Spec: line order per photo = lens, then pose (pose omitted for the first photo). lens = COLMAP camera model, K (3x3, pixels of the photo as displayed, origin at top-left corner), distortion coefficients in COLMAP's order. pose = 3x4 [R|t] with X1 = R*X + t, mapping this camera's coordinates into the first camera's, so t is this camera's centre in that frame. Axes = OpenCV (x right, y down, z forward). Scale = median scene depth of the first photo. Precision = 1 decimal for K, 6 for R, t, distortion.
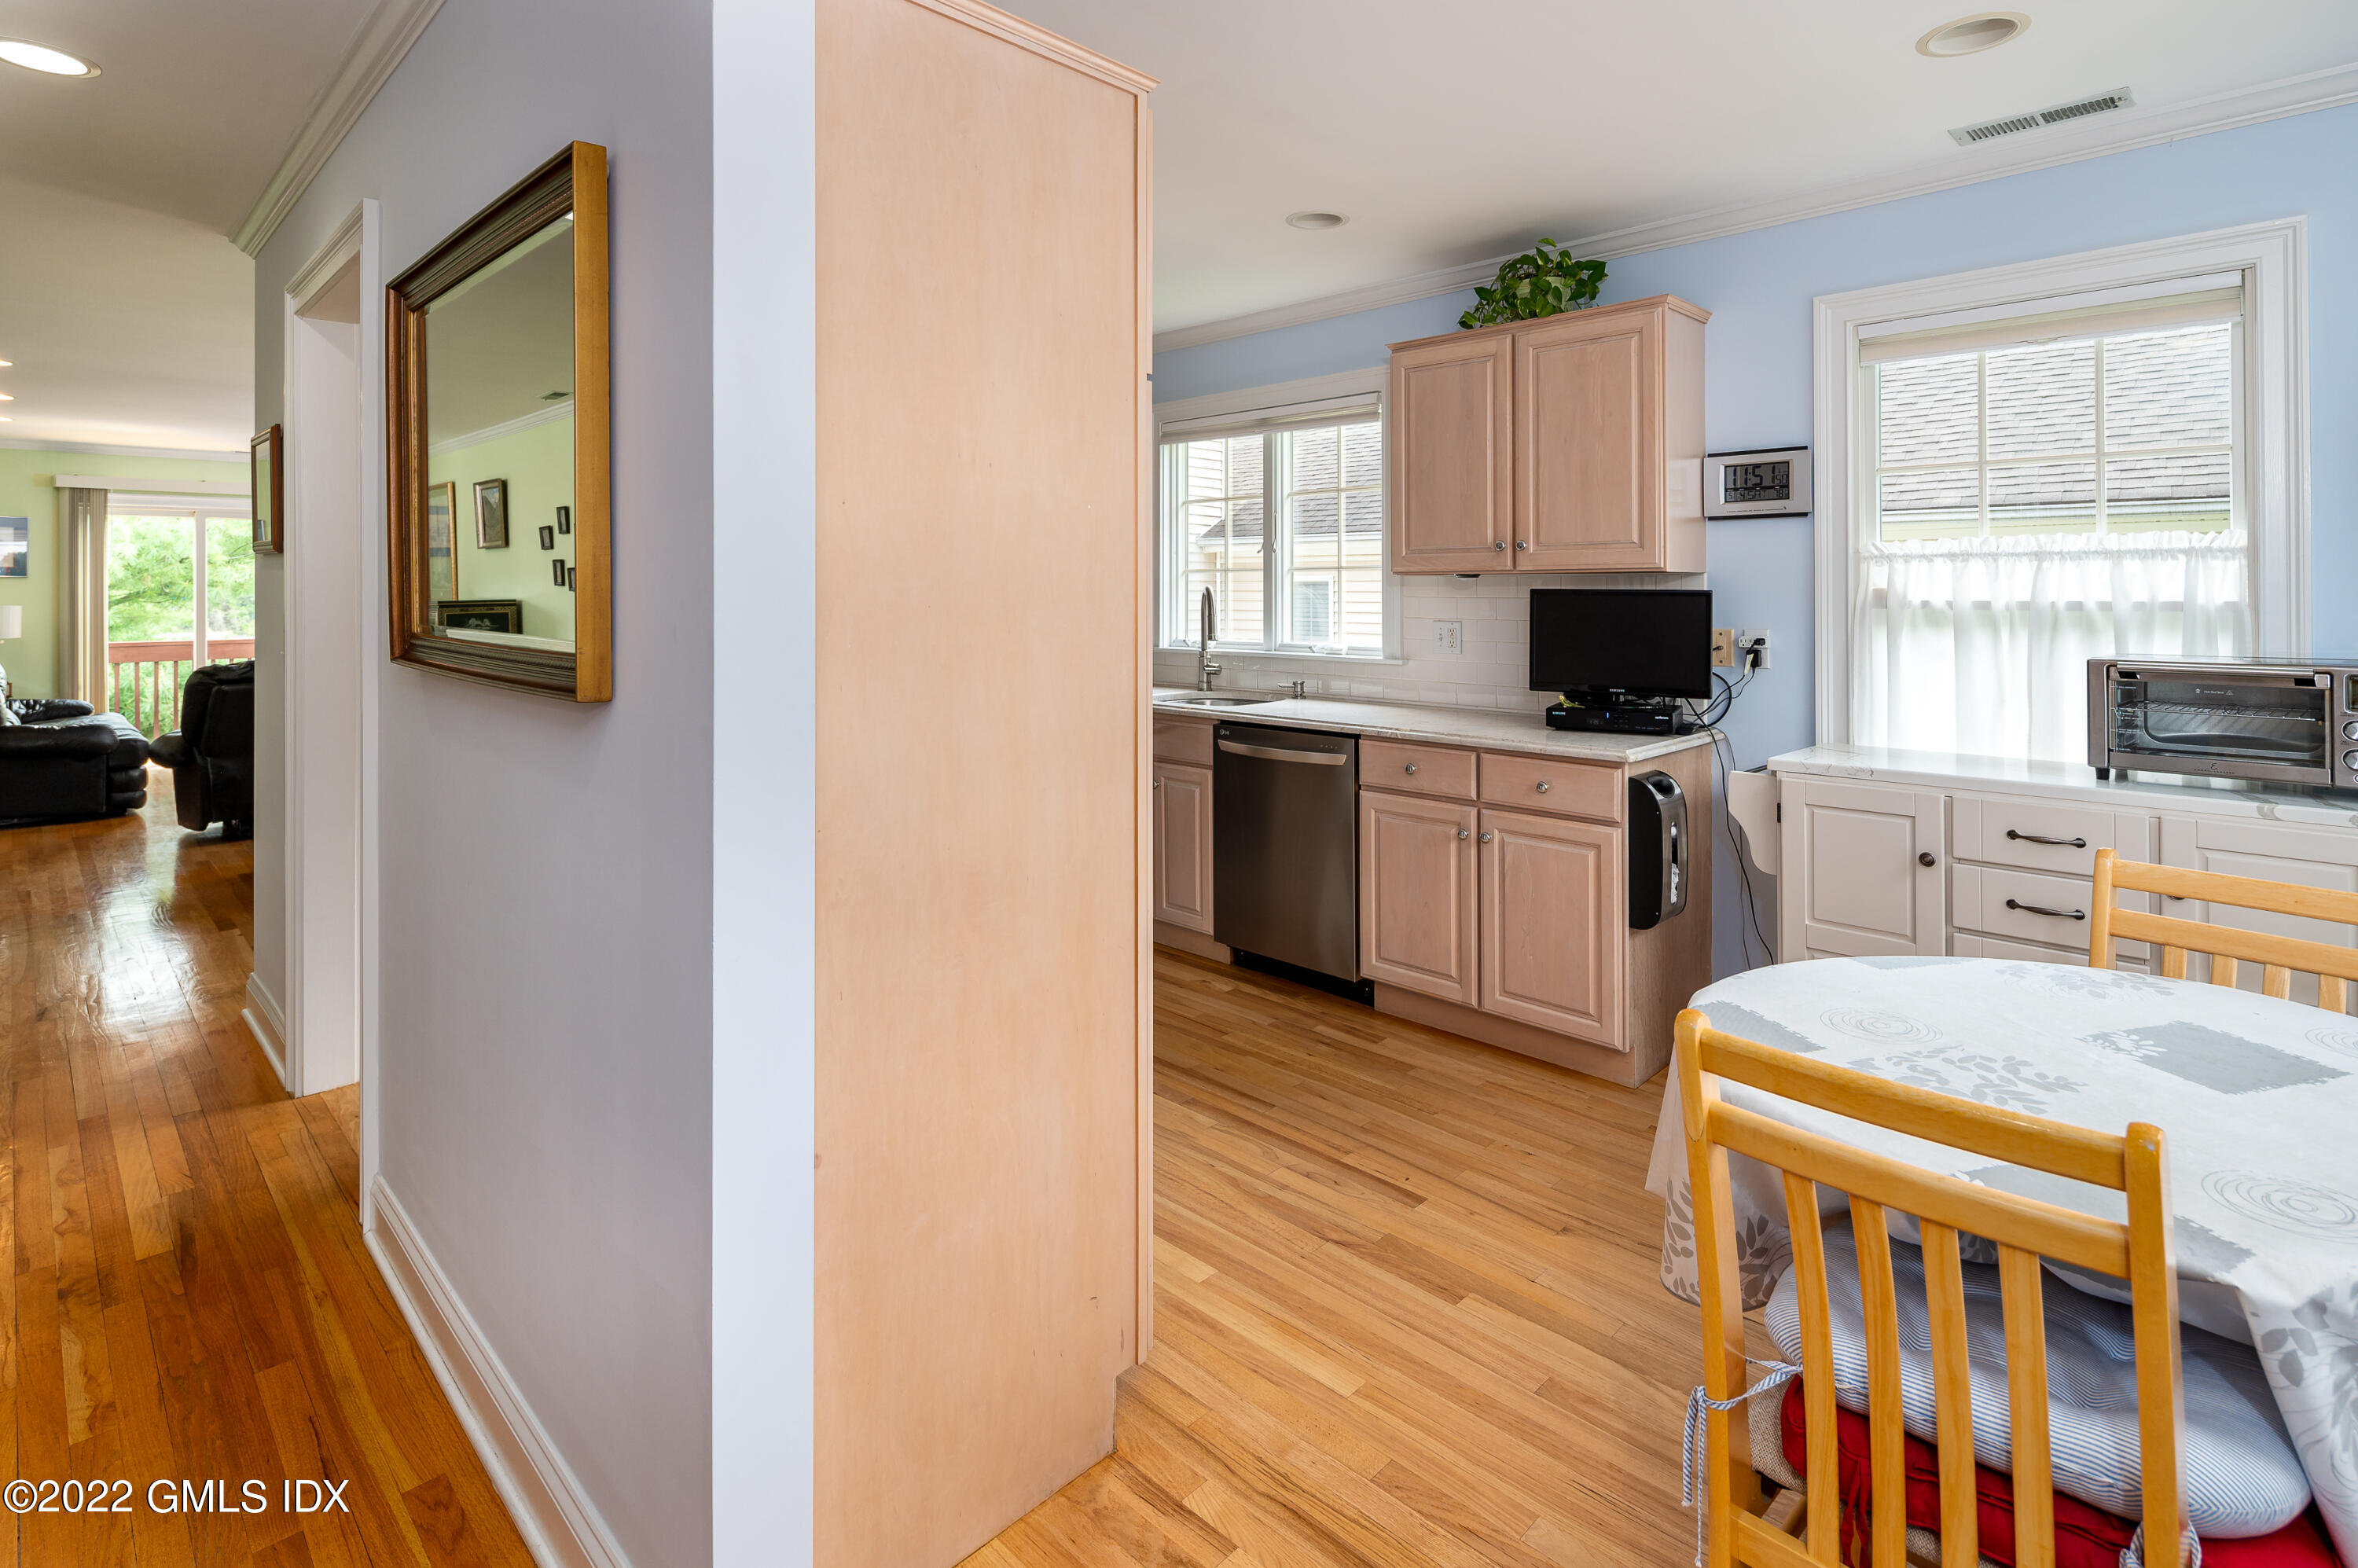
lens RADIAL K [[1146.6, 0, 1181.2], [0, 1146.6, 584.1], [0, 0, 1]] dist [0.004427, -0.004811]
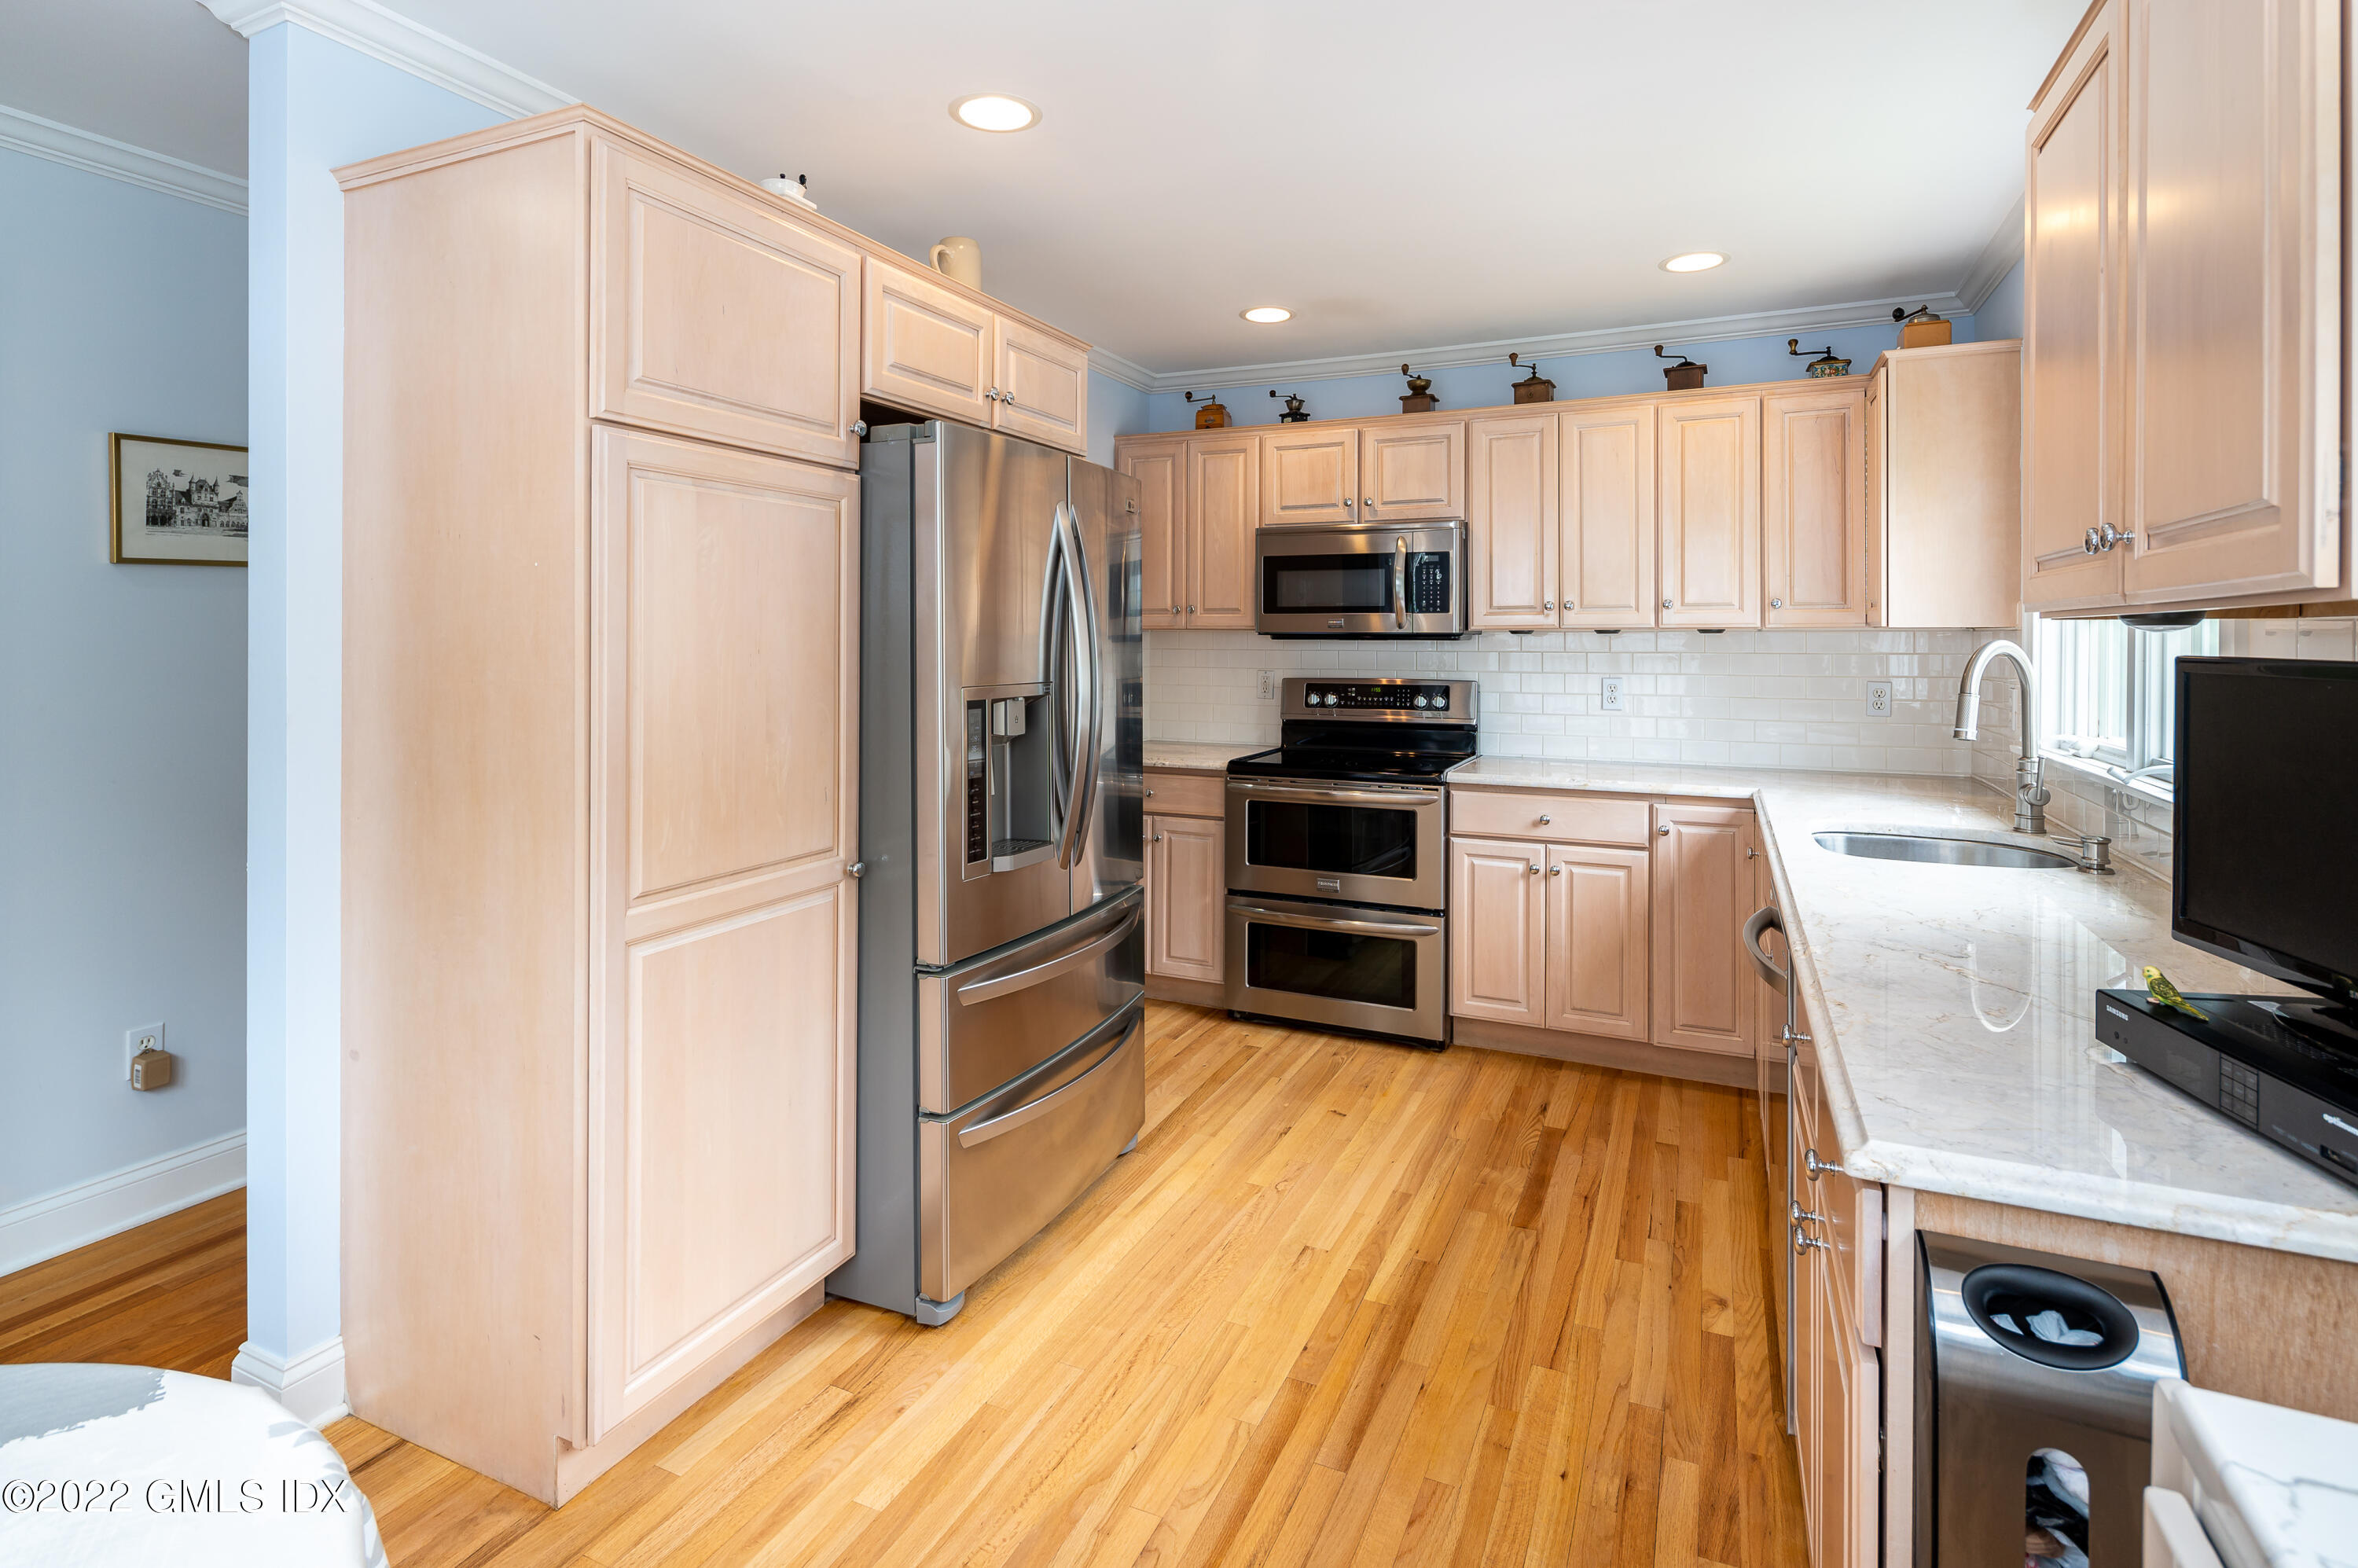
lens RADIAL K [[1146.6, 0, 1184.3], [0, 1146.6, 635.8], [0, 0, 1]] dist [0.004427, -0.004811]
pose [[0.346201, 0.002989, -0.938156, 0.614148], [-0.000189, 0.999995, 0.003116, -0.003441], [0.938160, -0.000901, 0.346200, 0.674729]]
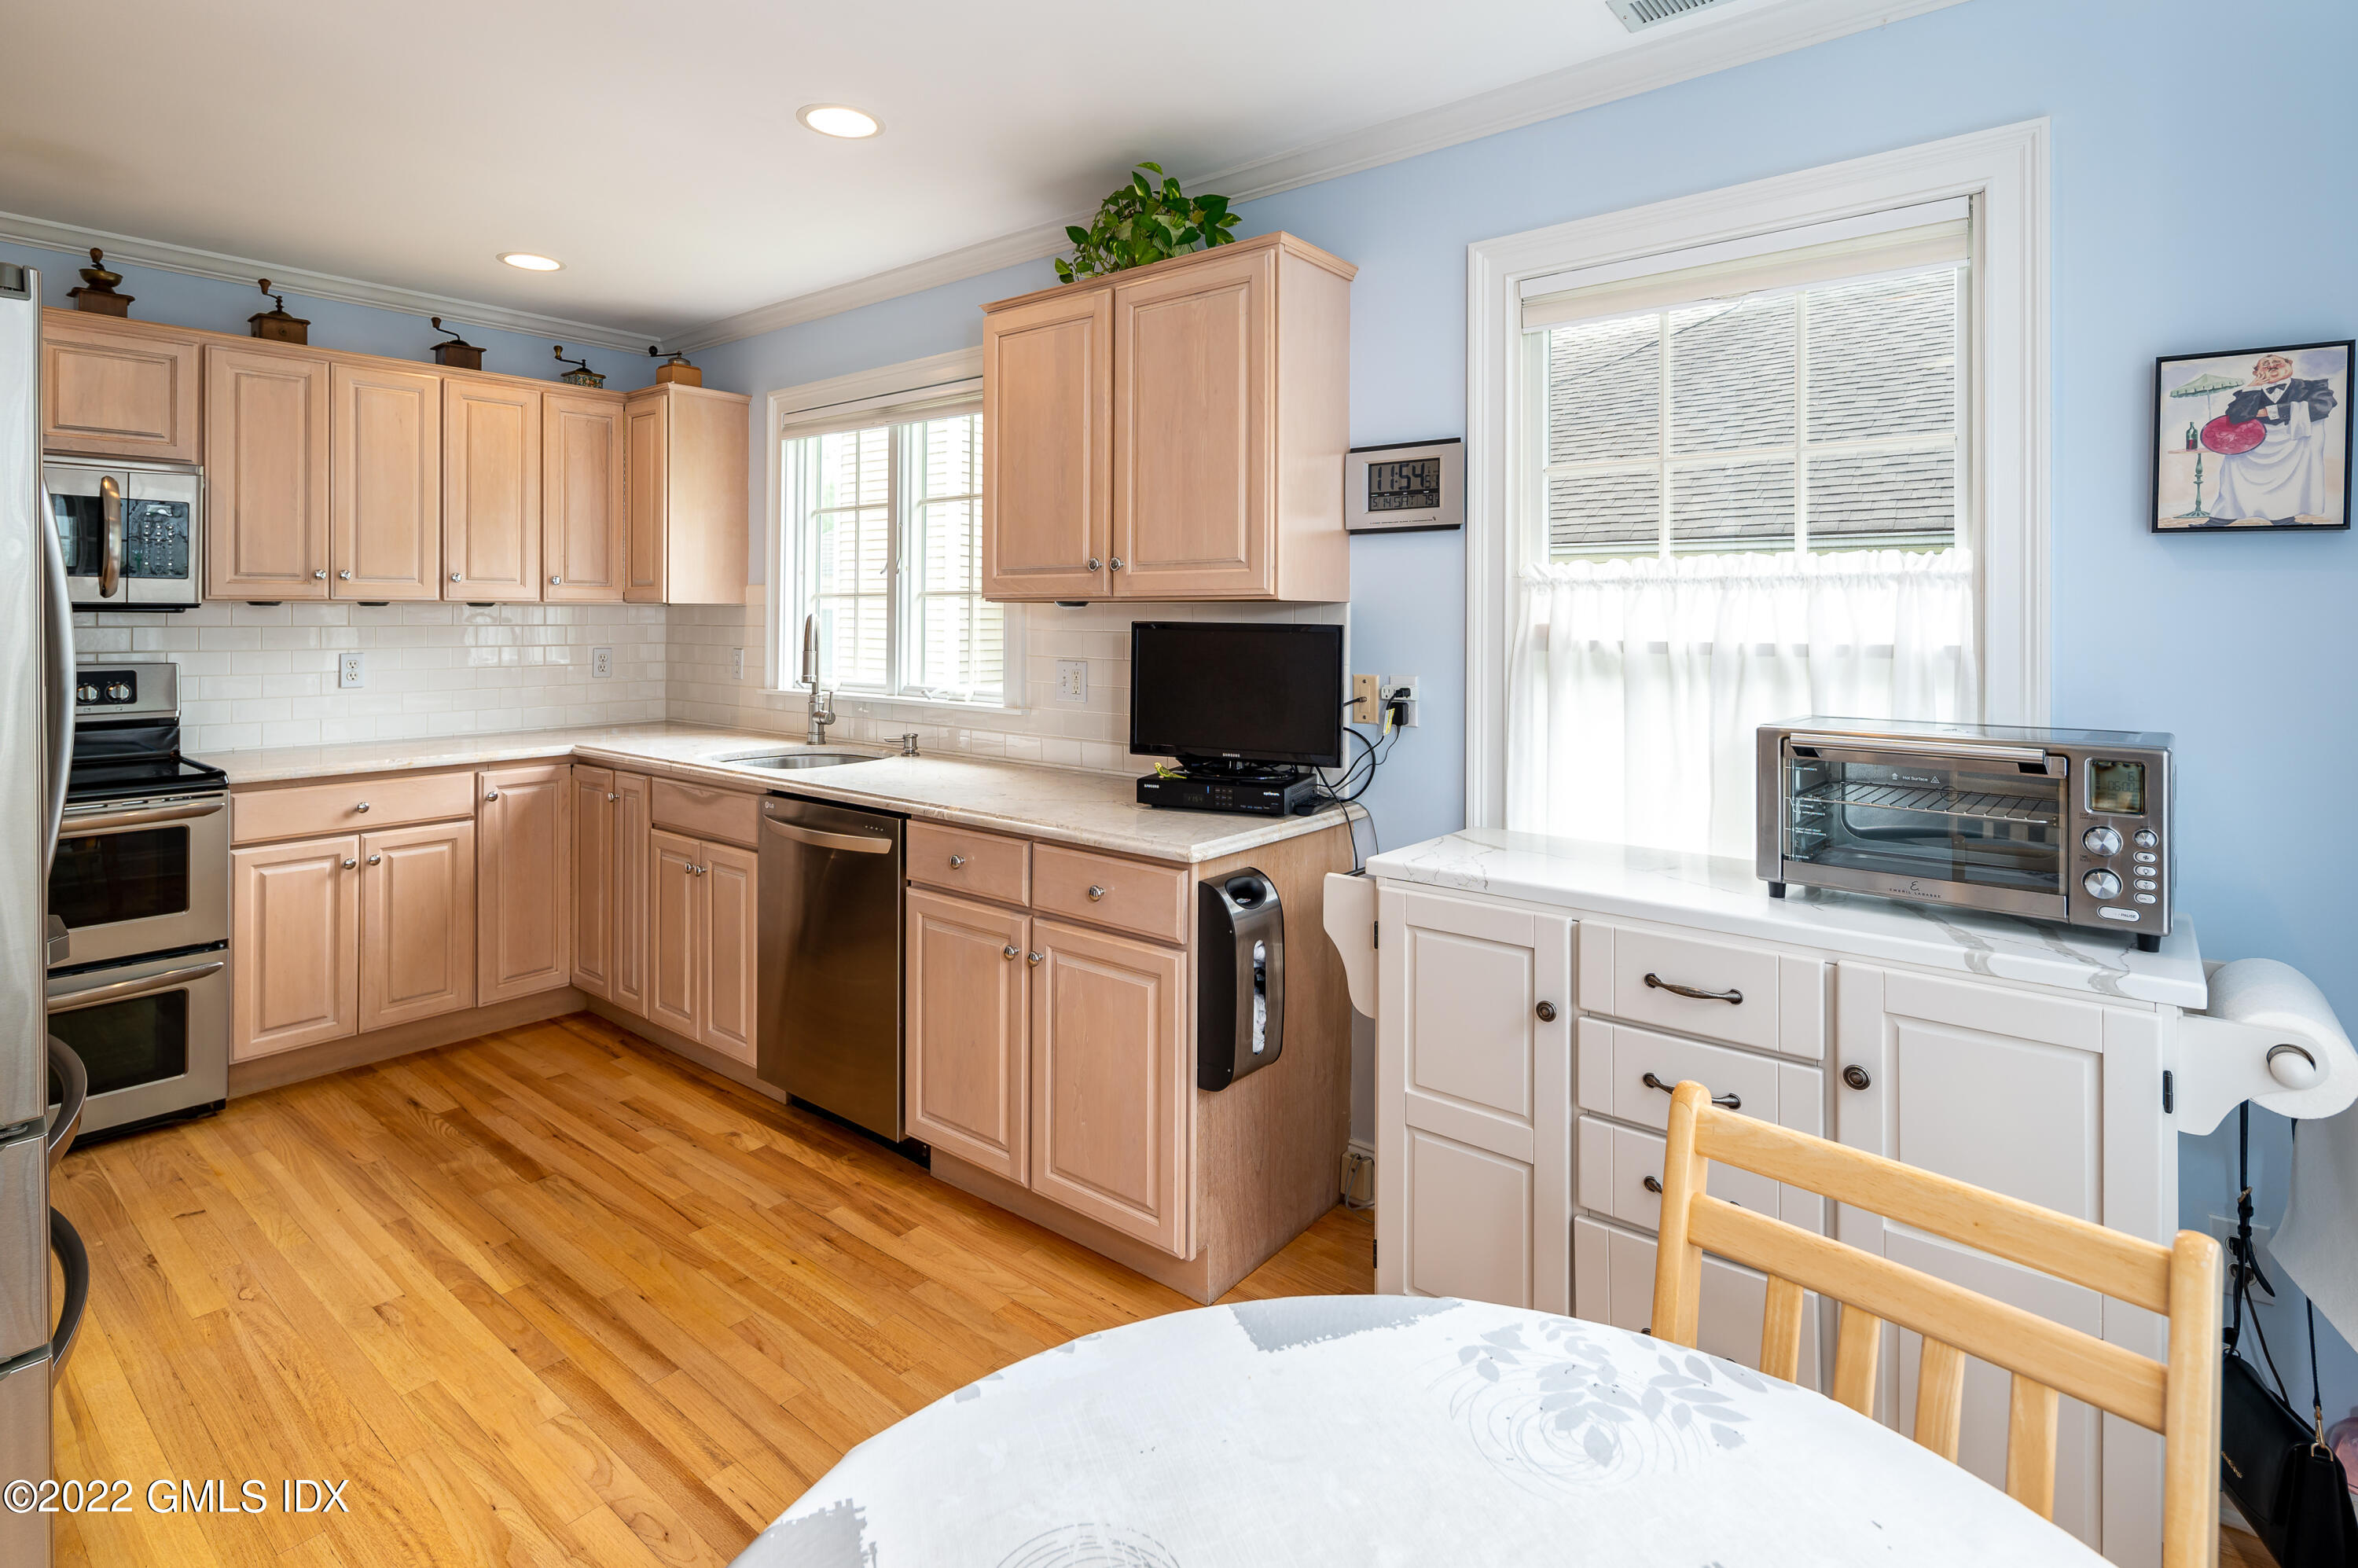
lens RADIAL K [[1146.6, 0, 1173.9], [0, 1146.6, 607.6], [0, 0, 1]] dist [0.004427, -0.004811]
pose [[0.994666, 0.008767, 0.102778, 0.291675], [-0.008362, 0.999955, -0.004373, -0.002075], [-0.102812, 0.003490, 0.994695, 0.271147]]
